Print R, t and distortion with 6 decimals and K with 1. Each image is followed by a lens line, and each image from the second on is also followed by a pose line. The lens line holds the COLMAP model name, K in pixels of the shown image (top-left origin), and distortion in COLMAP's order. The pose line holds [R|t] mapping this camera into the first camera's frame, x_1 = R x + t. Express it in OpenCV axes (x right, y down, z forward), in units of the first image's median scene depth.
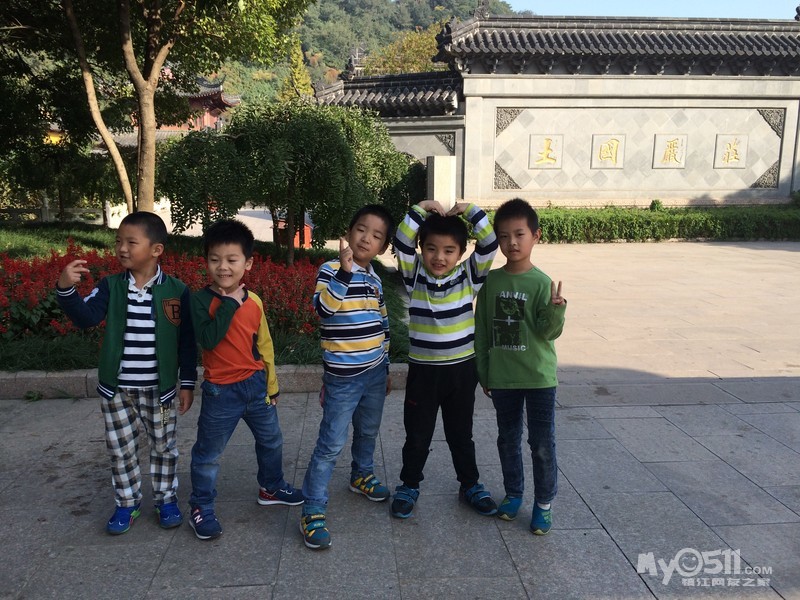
lens RADIAL K [[679.9, 0, 393.1], [0, 679.9, 301.2], [0, 0, 1]] dist [0.008489, -0.039702]
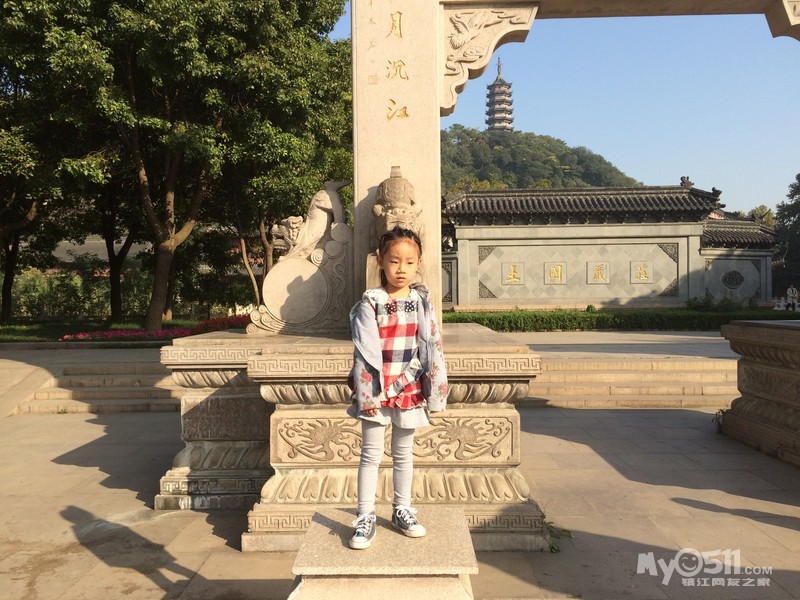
lens RADIAL K [[679.9, 0, 402.8], [0, 679.9, 300.5], [0, 0, 1]] dist [0.008489, -0.039702]
pose [[0.995440, -0.005376, -0.095240, 0.125134], [-0.011384, 0.984581, -0.174557, 0.106958], [0.094710, 0.174845, 0.980030, -0.501348]]
